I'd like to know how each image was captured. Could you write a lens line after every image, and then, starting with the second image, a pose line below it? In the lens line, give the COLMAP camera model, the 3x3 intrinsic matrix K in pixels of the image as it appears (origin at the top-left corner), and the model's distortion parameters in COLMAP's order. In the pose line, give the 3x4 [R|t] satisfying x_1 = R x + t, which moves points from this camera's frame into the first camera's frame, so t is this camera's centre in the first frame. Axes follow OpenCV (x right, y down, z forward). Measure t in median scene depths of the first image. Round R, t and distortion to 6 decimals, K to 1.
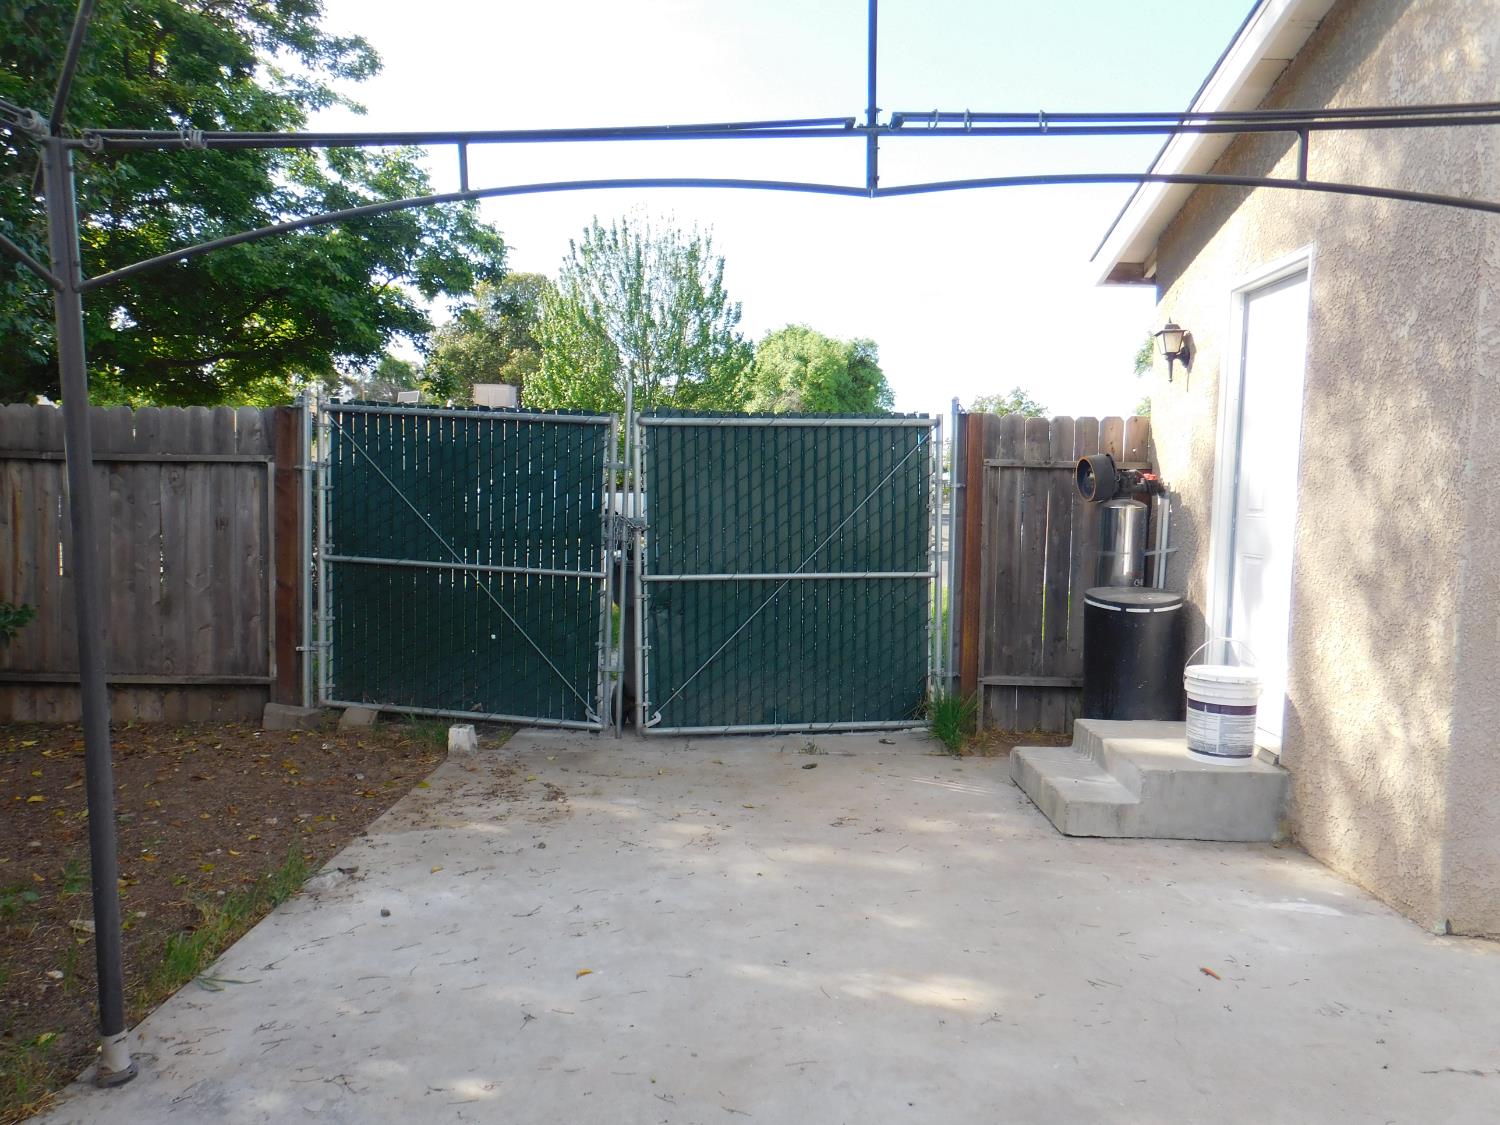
lens RADIAL K [[1130.6, 0, 750.0], [0, 1130.6, 562.5], [0, 0, 1]] dist [-0.038347, 0.079962]
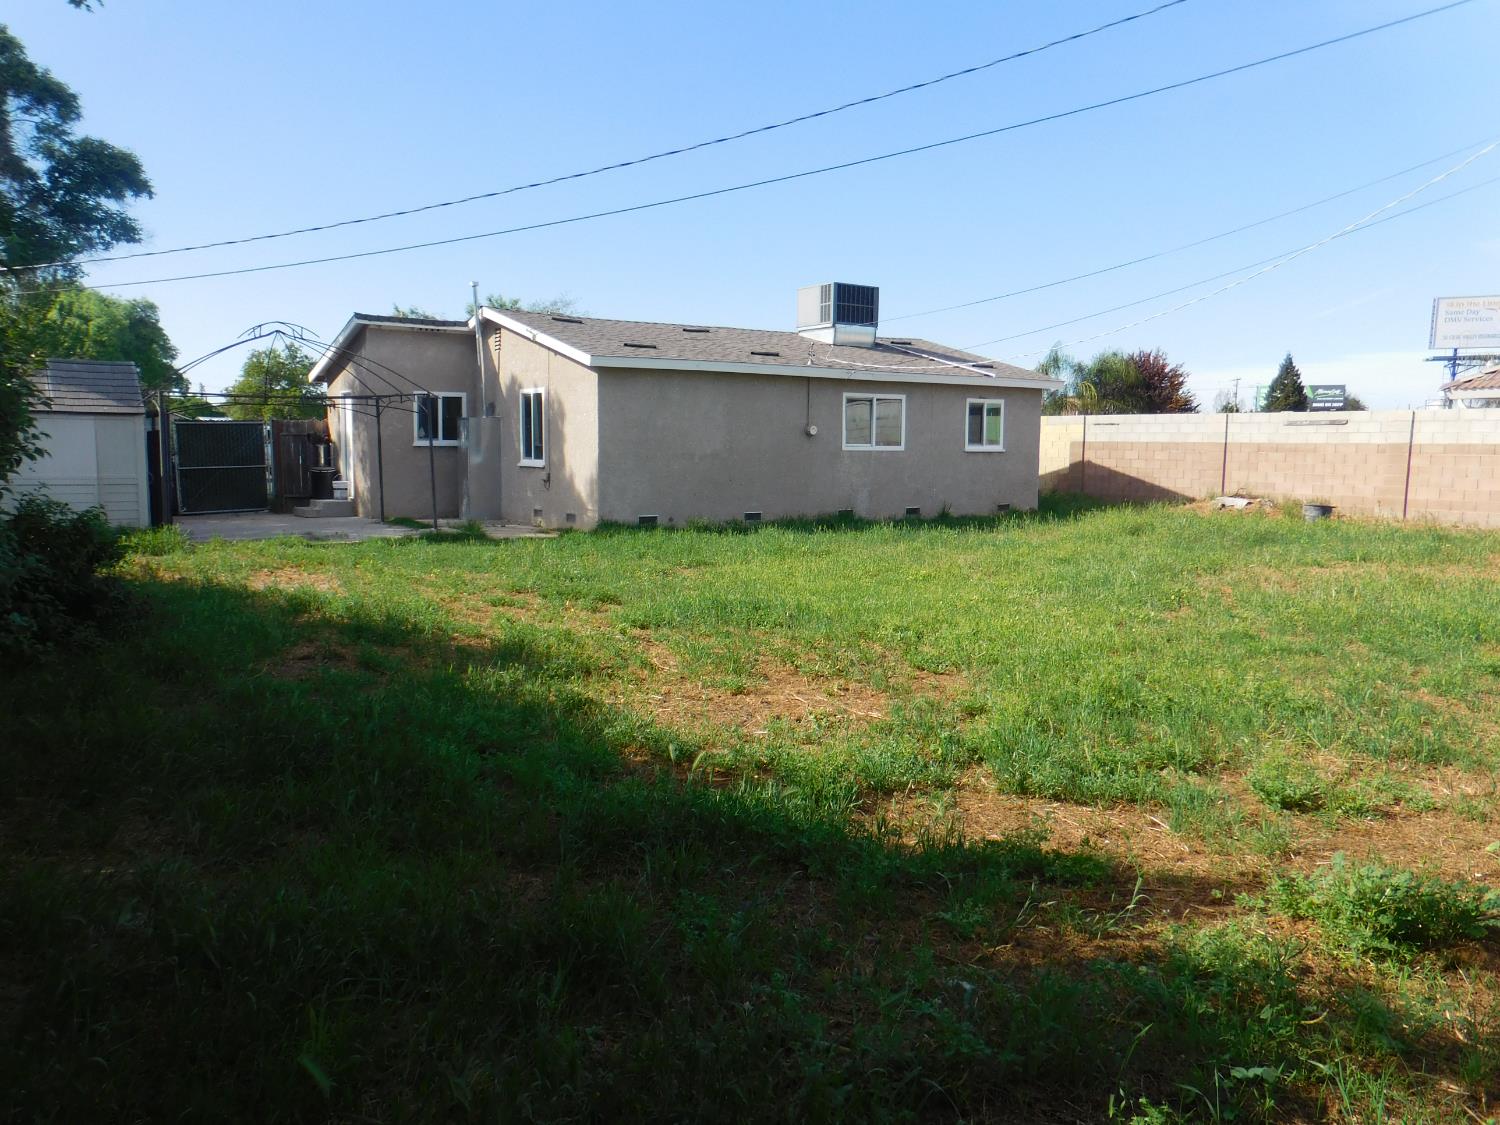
lens RADIAL K [[1130.6, 0, 750.0], [0, 1130.6, 562.5], [0, 0, 1]] dist [-0.038347, 0.079962]
pose [[0.819195, -0.073083, 0.568840, -0.135215], [0.044027, 0.996934, 0.064680, 0.032419], [-0.571823, -0.027942, 0.819901, -0.595213]]
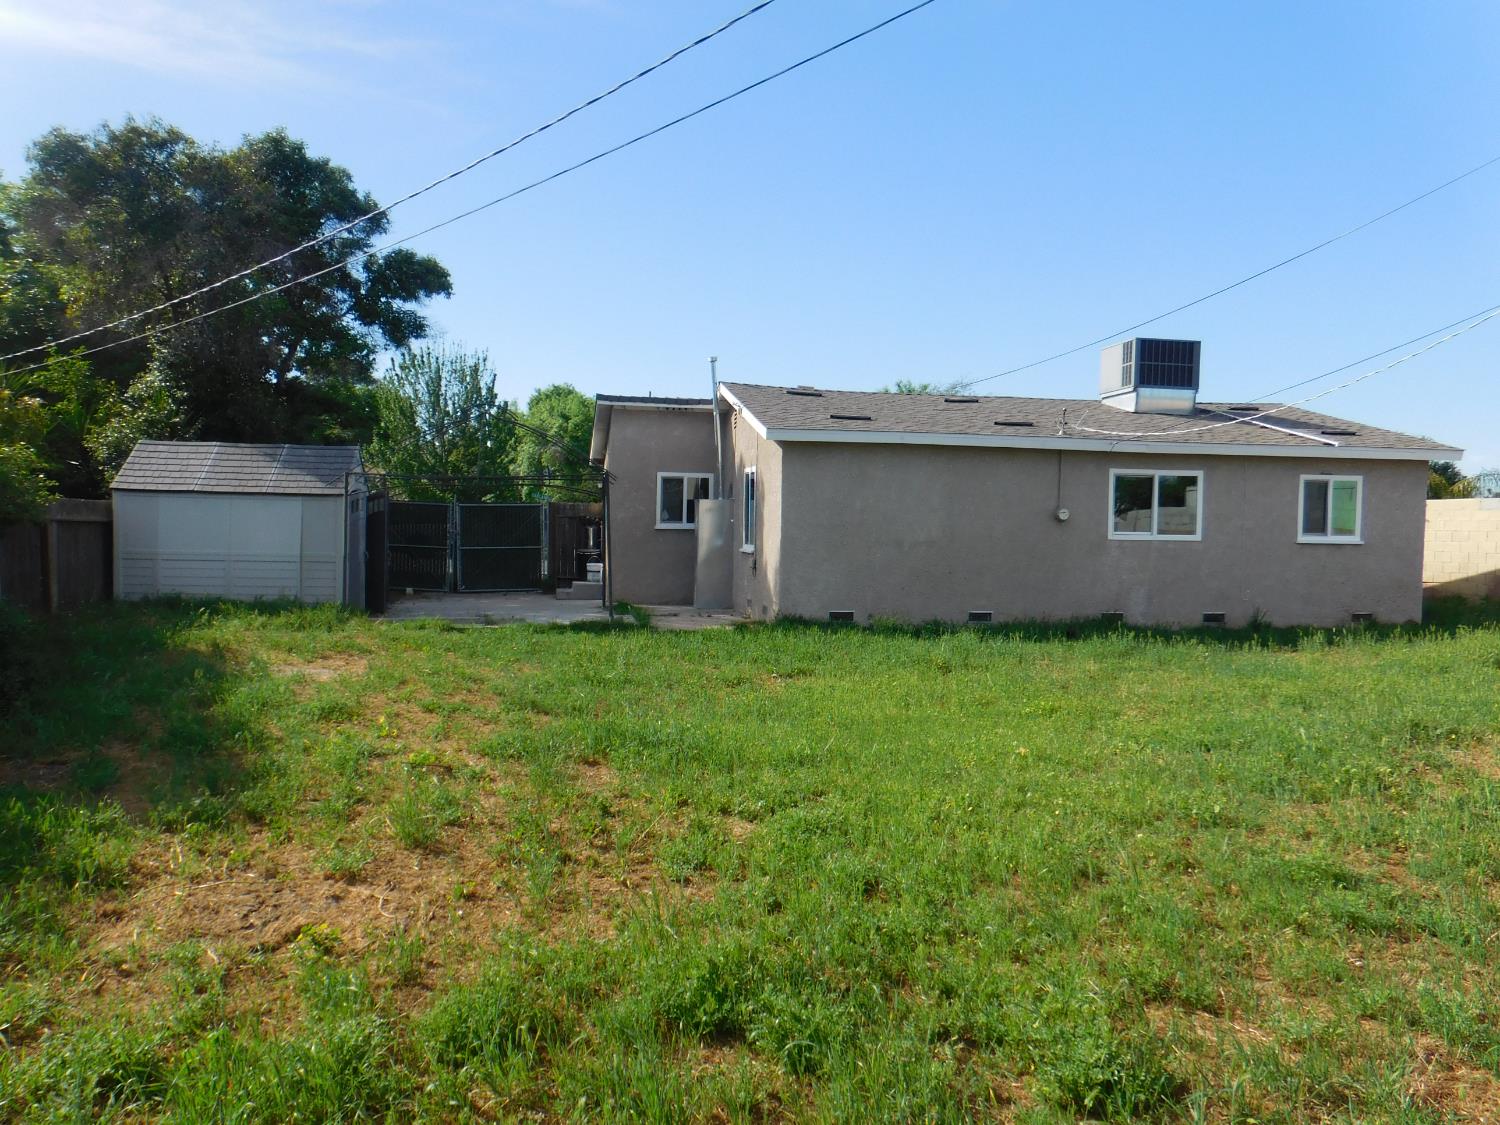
lens RADIAL K [[1130.6, 0, 750.0], [0, 1130.6, 562.5], [0, 0, 1]] dist [-0.038347, 0.079962]
pose [[0.982597, -0.008986, 0.185534, 0.031337], [0.013810, 0.999599, -0.024725, 0.033991], [-0.185237, 0.026857, 0.982327, -0.574155]]
